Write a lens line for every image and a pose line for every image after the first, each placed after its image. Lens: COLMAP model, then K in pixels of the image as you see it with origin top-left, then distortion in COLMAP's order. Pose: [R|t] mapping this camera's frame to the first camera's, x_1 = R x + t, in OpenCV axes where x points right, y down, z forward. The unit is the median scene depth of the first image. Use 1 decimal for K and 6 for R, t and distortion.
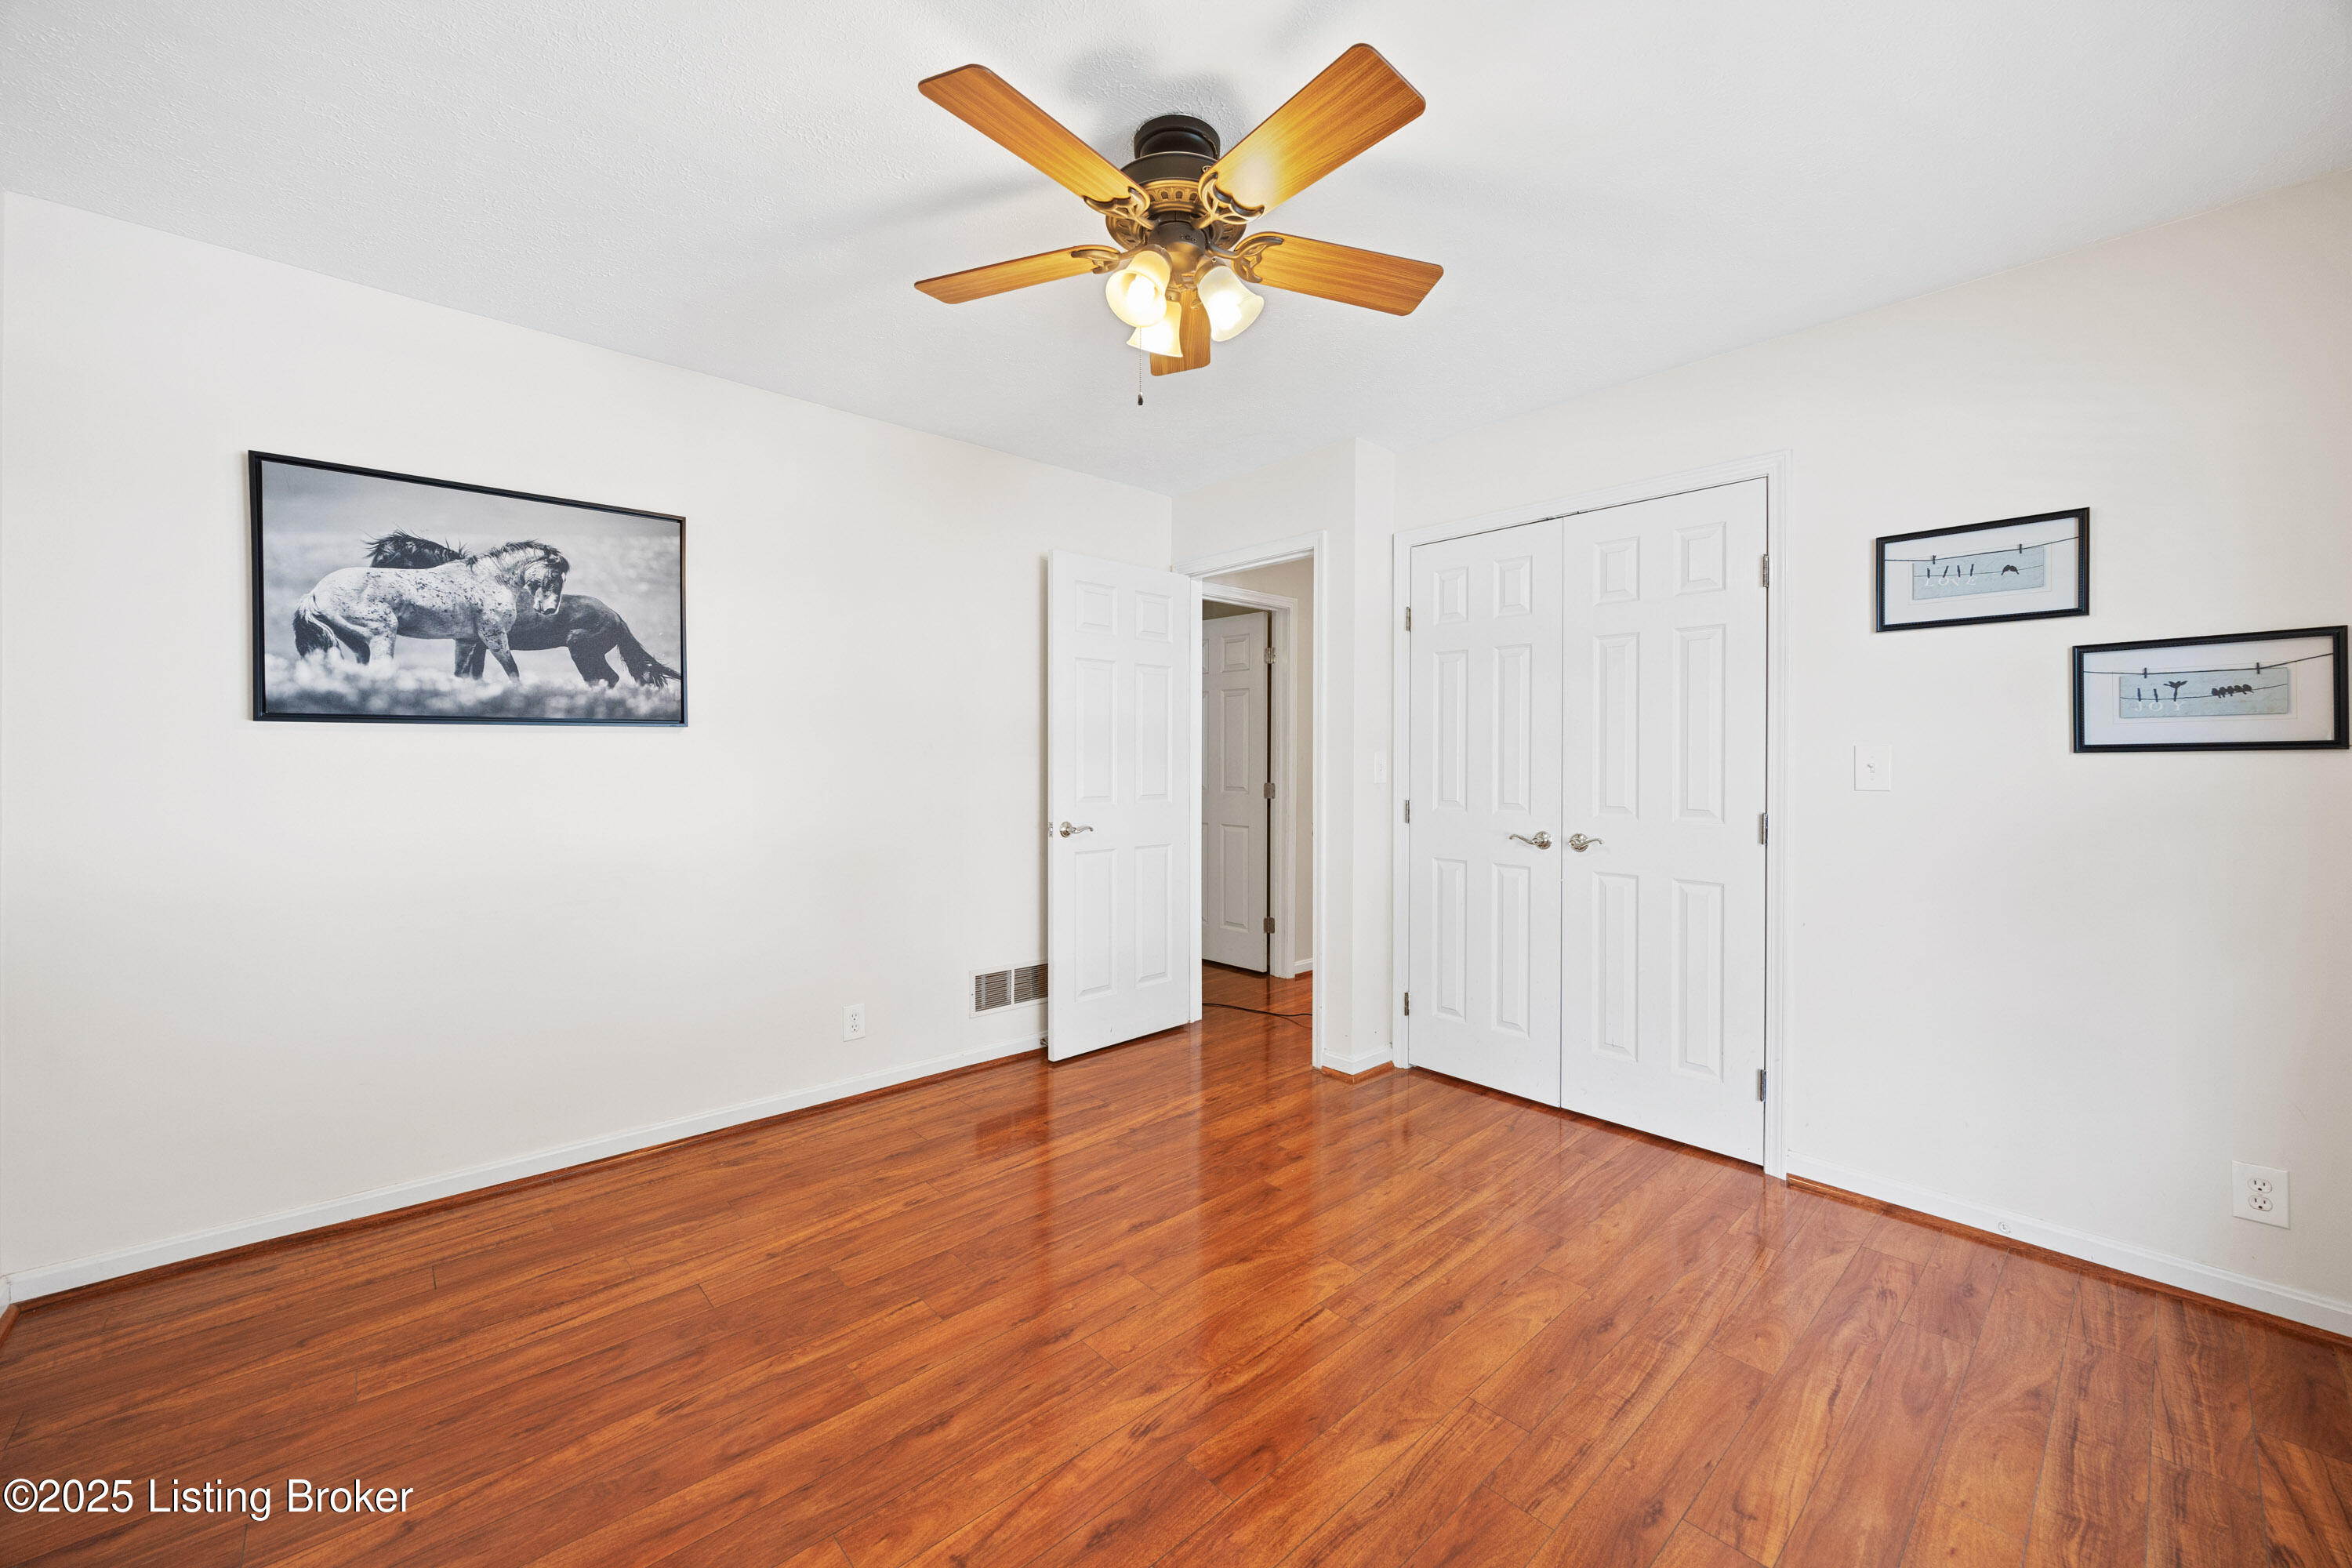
lens RADIAL K [[894.4, 0, 1176.0], [0, 894.4, 784.0], [0, 0, 1]] dist [0.000869, 0.000144]
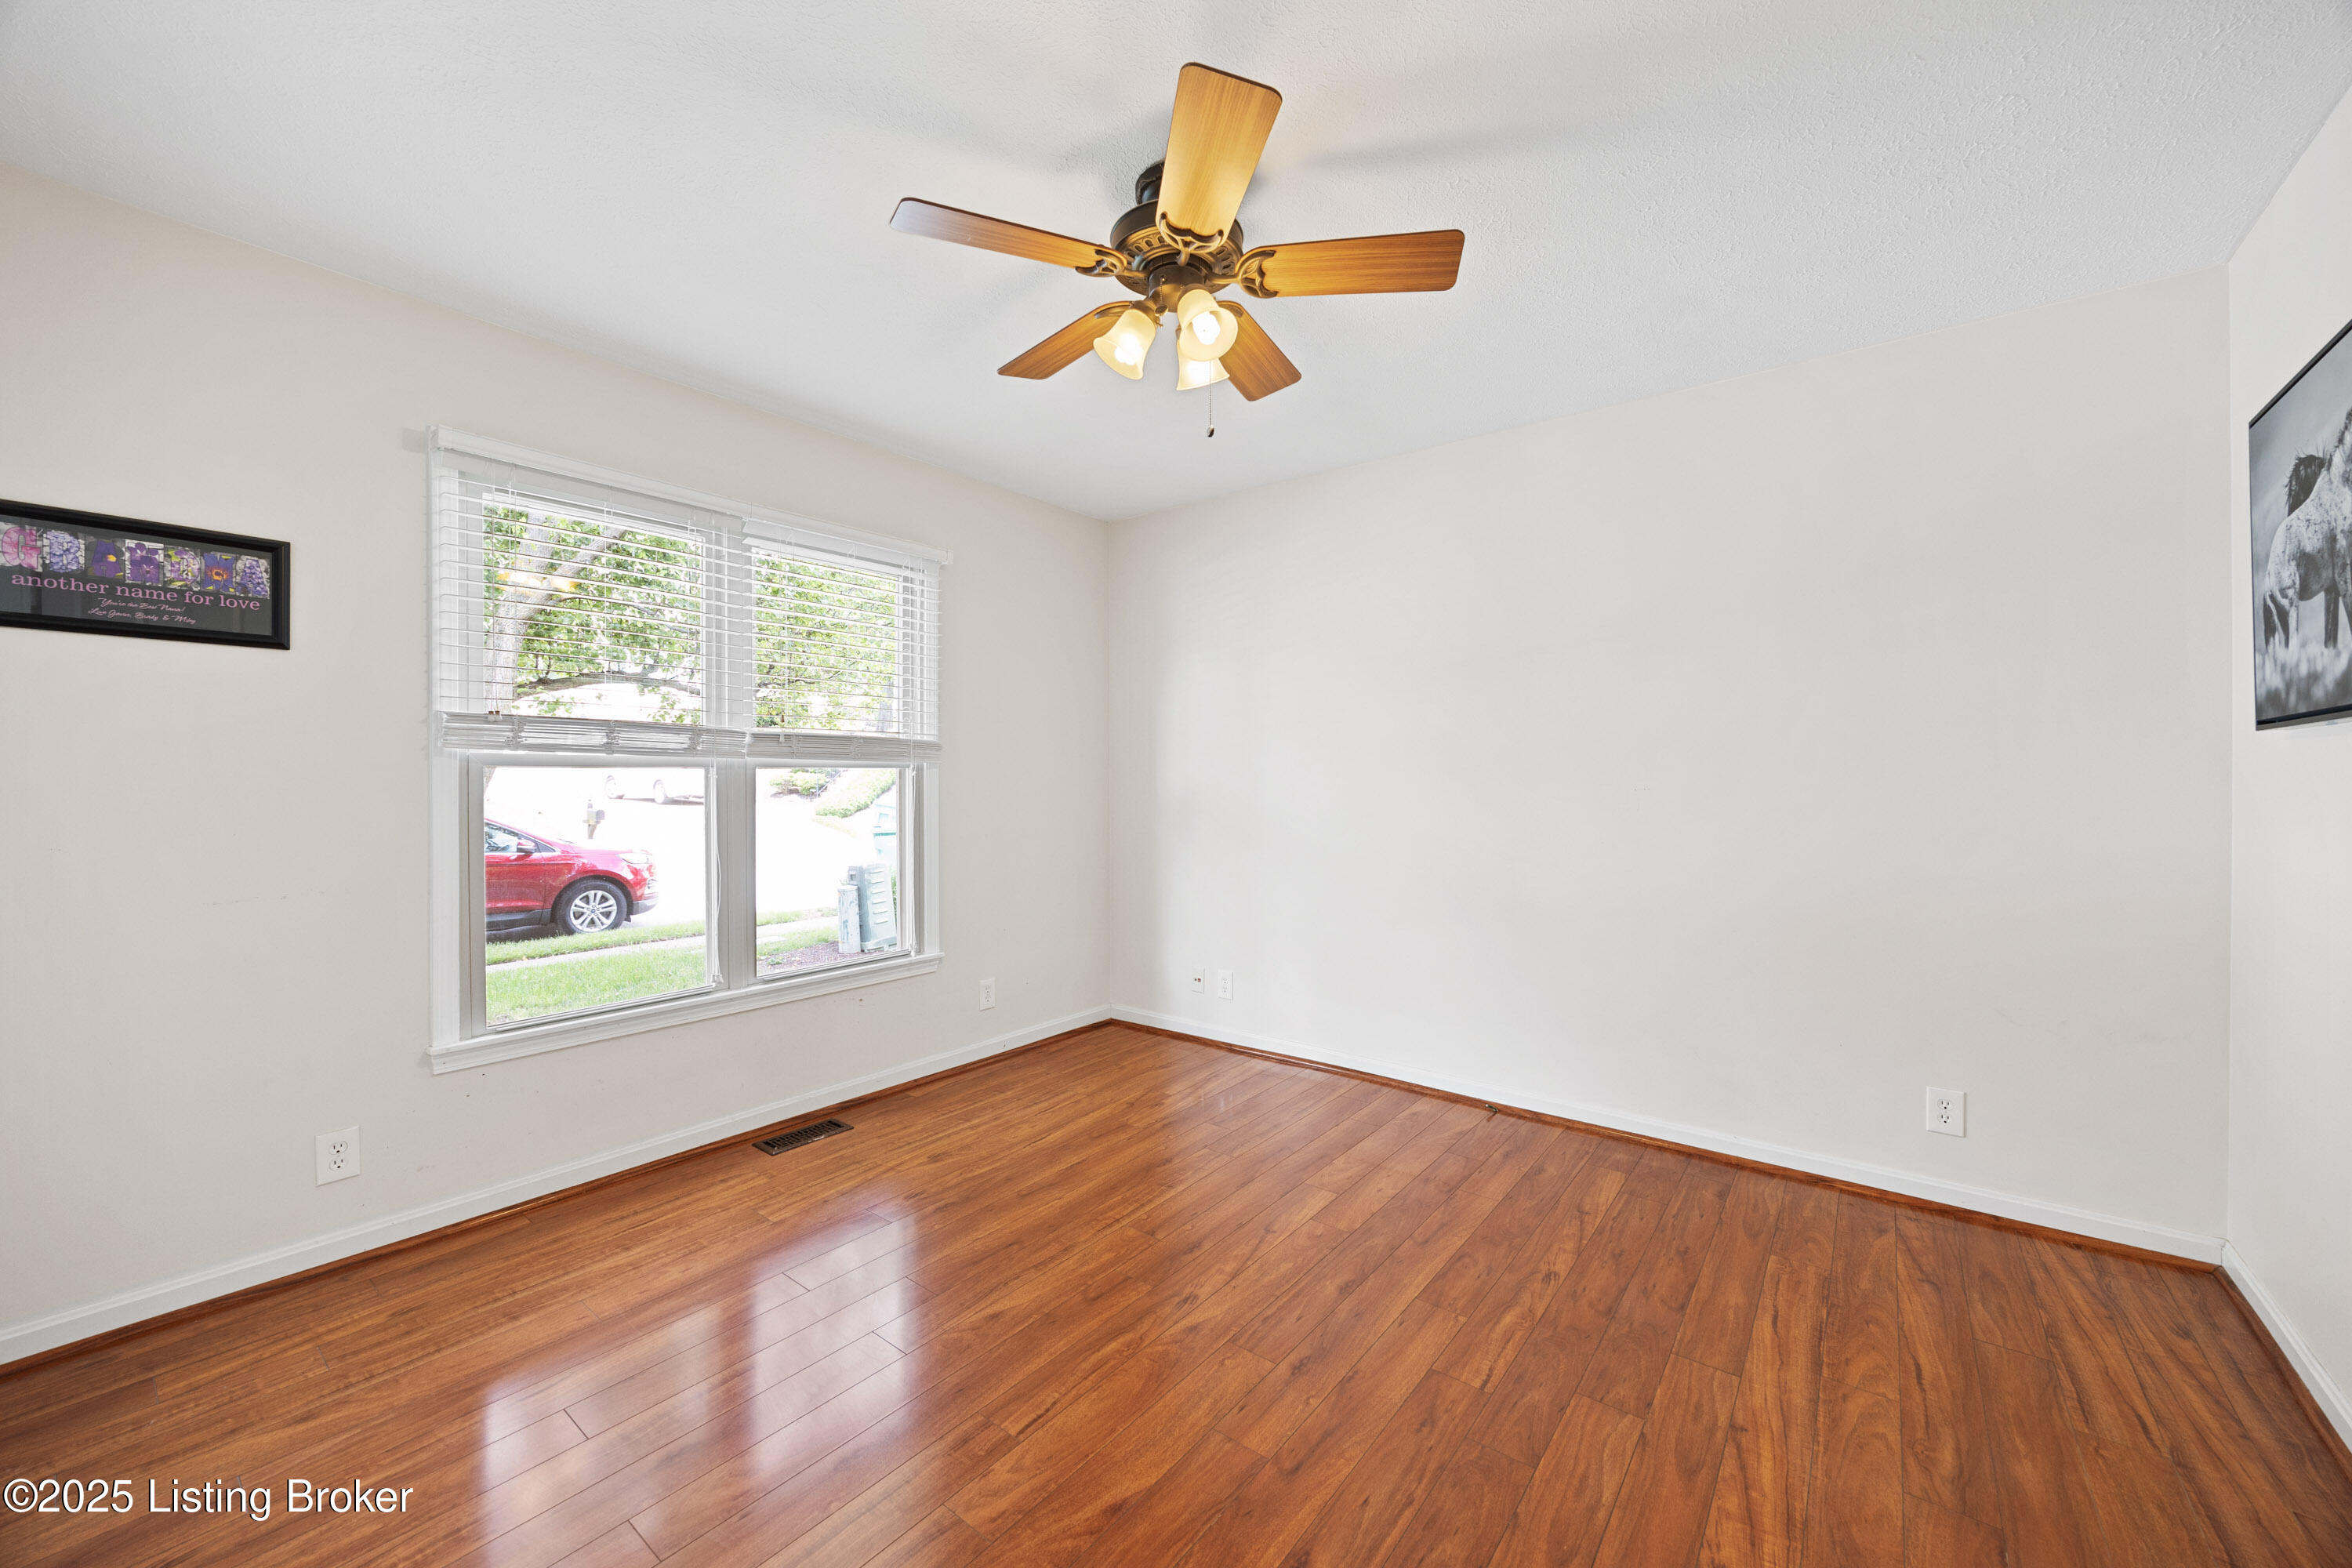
lens RADIAL K [[894.4, 0, 1176.0], [0, 894.4, 784.0], [0, 0, 1]] dist [0.000869, 0.000144]
pose [[-0.985850, 0.000440, -0.167629, 0.170303], [-0.005281, 0.999419, 0.033684, -0.048385], [0.167547, 0.034093, -0.985274, 1.956958]]
